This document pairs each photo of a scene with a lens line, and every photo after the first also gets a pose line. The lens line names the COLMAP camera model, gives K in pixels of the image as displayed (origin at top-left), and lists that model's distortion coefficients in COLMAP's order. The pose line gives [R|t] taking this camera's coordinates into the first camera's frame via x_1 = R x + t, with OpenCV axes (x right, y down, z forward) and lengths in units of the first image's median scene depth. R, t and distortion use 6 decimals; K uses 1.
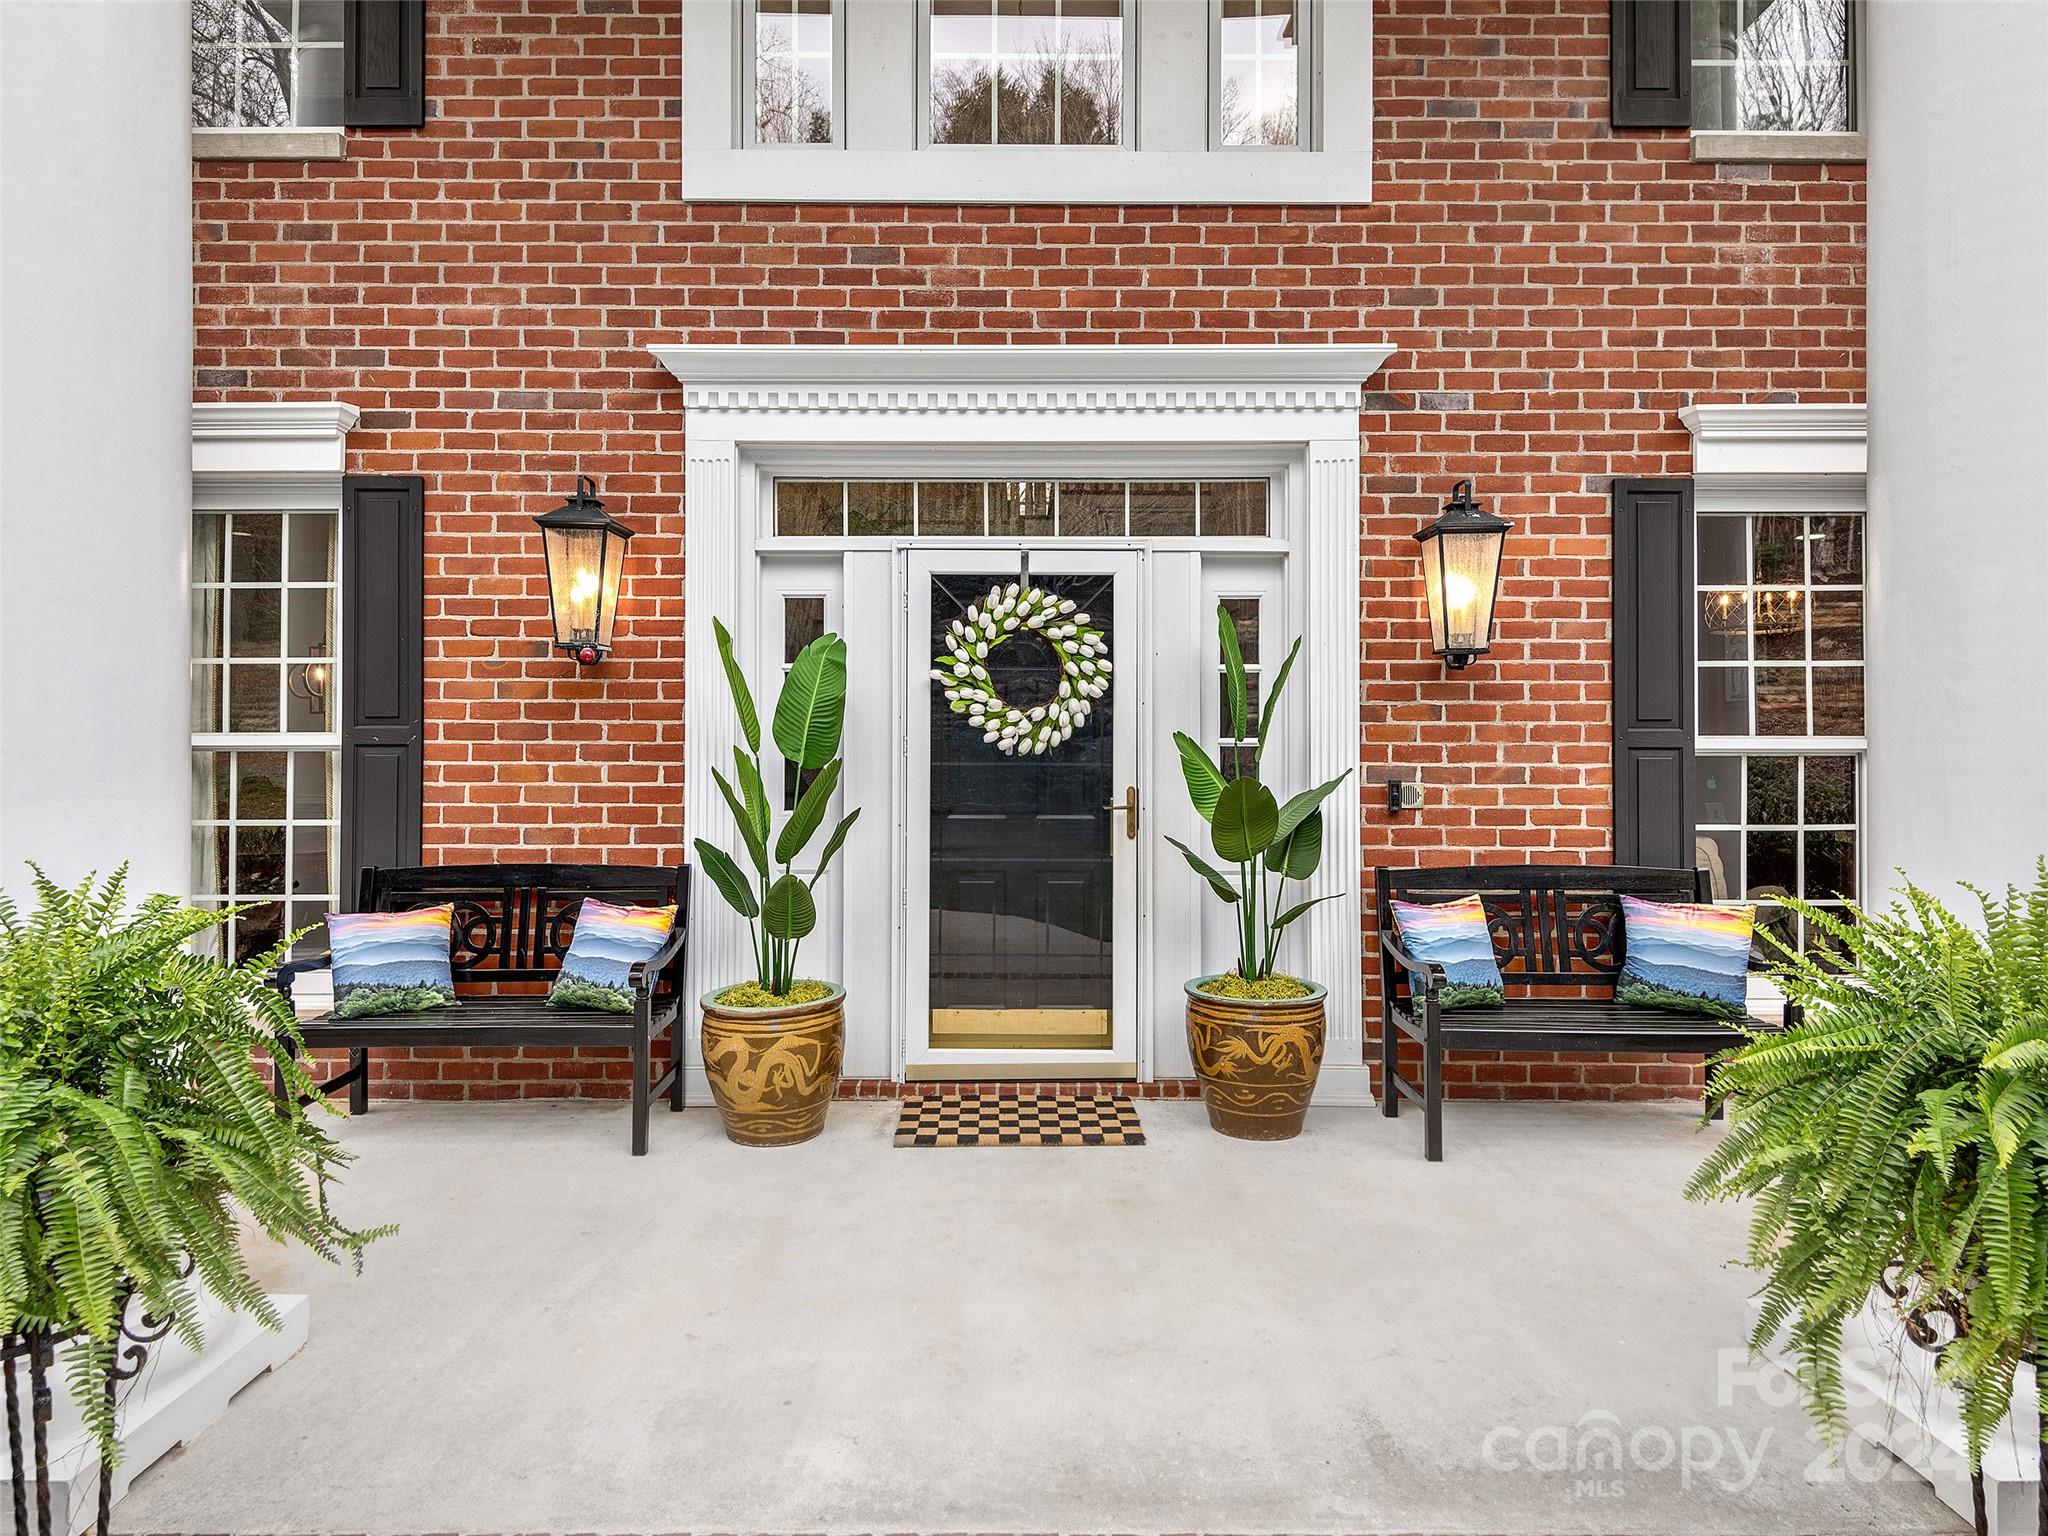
lens RADIAL K [[1329.8, 0, 1024.0], [0, 1329.8, 768.0], [0, 0, 1]] dist [0.035844, -0.000068]
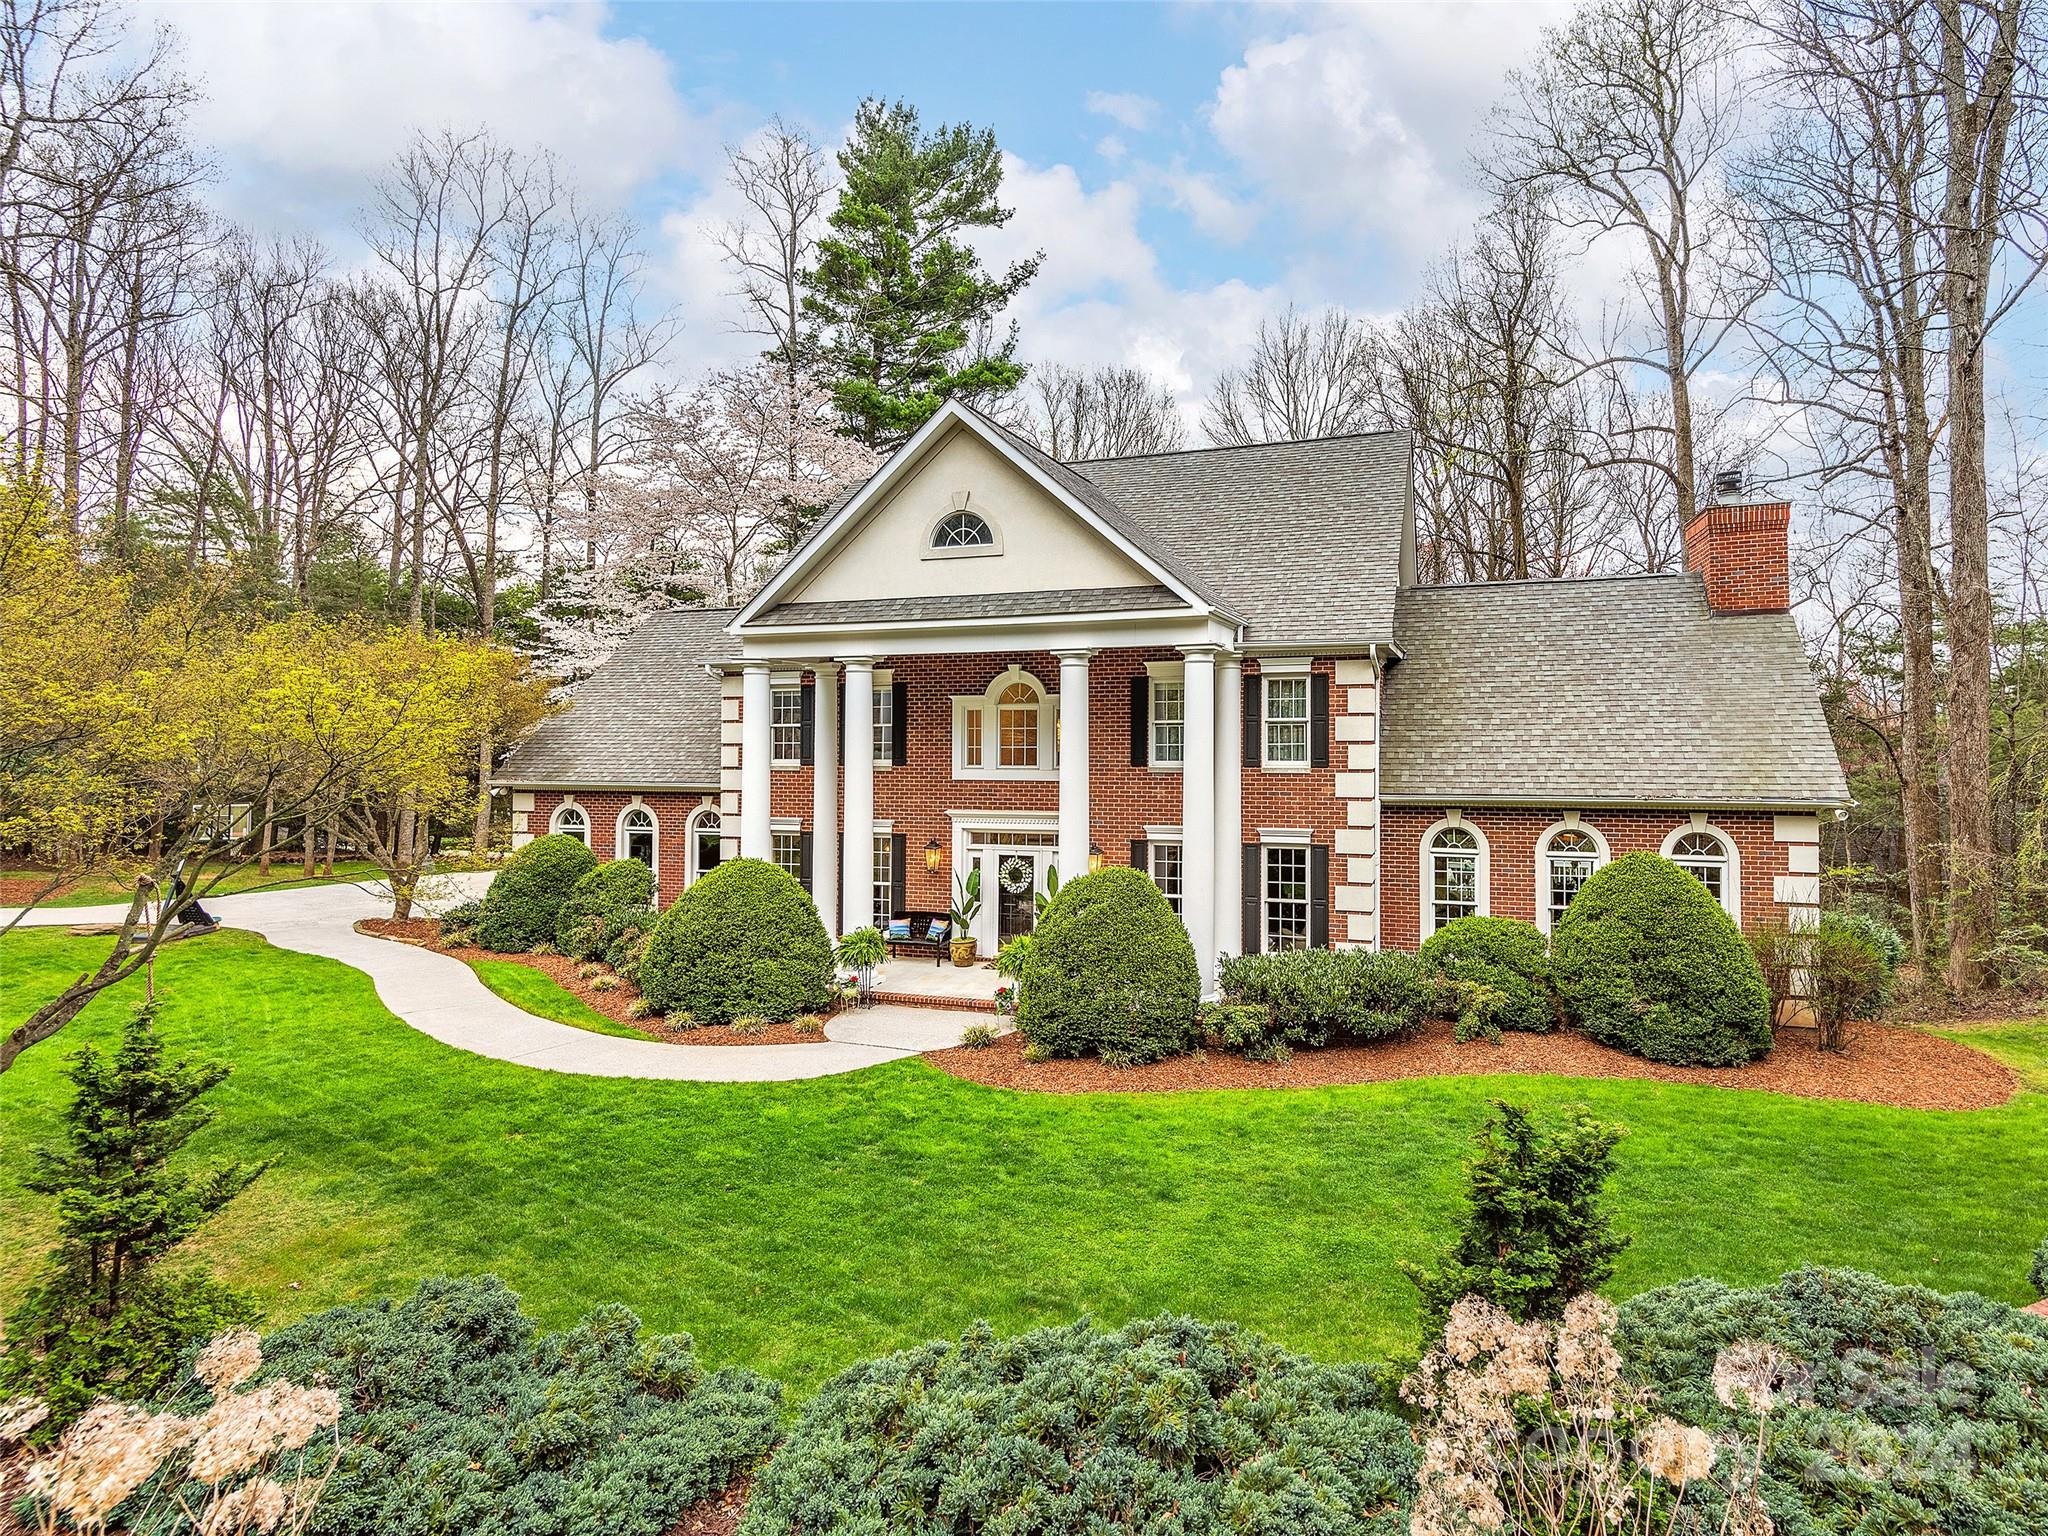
lens RADIAL K [[959.3, 0, 1064.3], [0, 959.3, 768.5], [0, 0, 1]] dist [0.022427, 0.000064]
pose [[0.949979, -0.003181, -0.312298, 1.279966], [0.001192, 0.999978, -0.006560, -0.446540], [0.312312, 0.005859, 0.949961, -2.305325]]
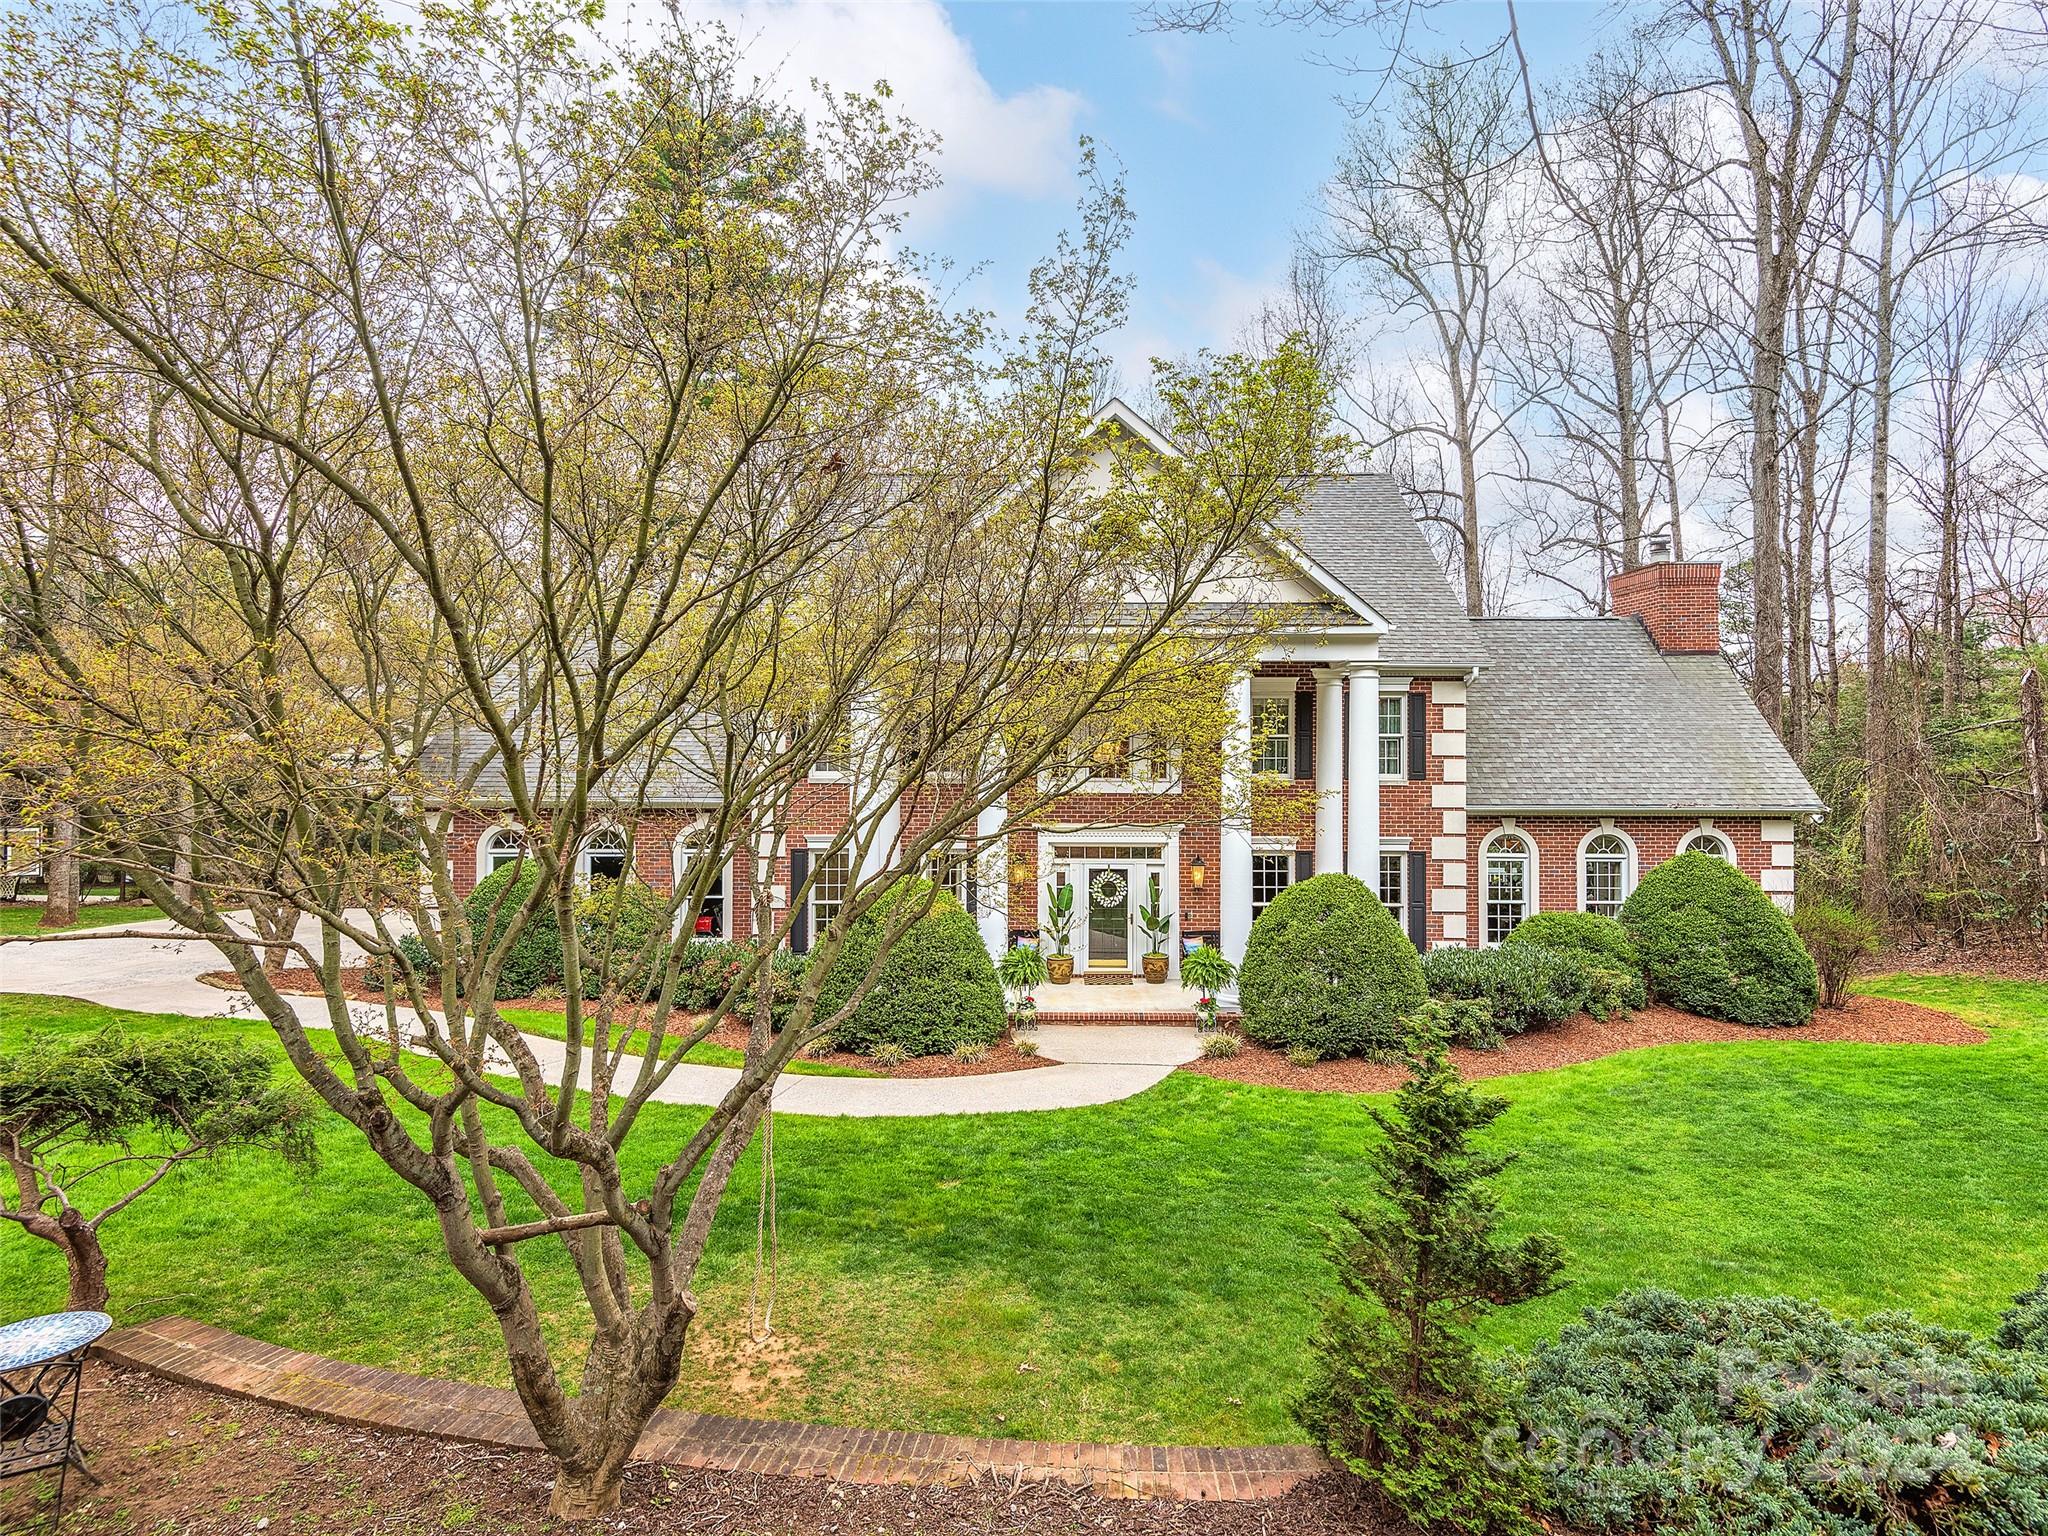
lens RADIAL K [[959.5, 0, 1026.2], [0, 959.5, 802.0], [0, 0, 1]] dist [0.003695, 0.000033]
pose [[0.998859, -0.002315, -0.047698, -0.133889], [0.002670, 0.999969, 0.007381, -0.420971], [0.047680, -0.007500, 0.998835, -2.508001]]
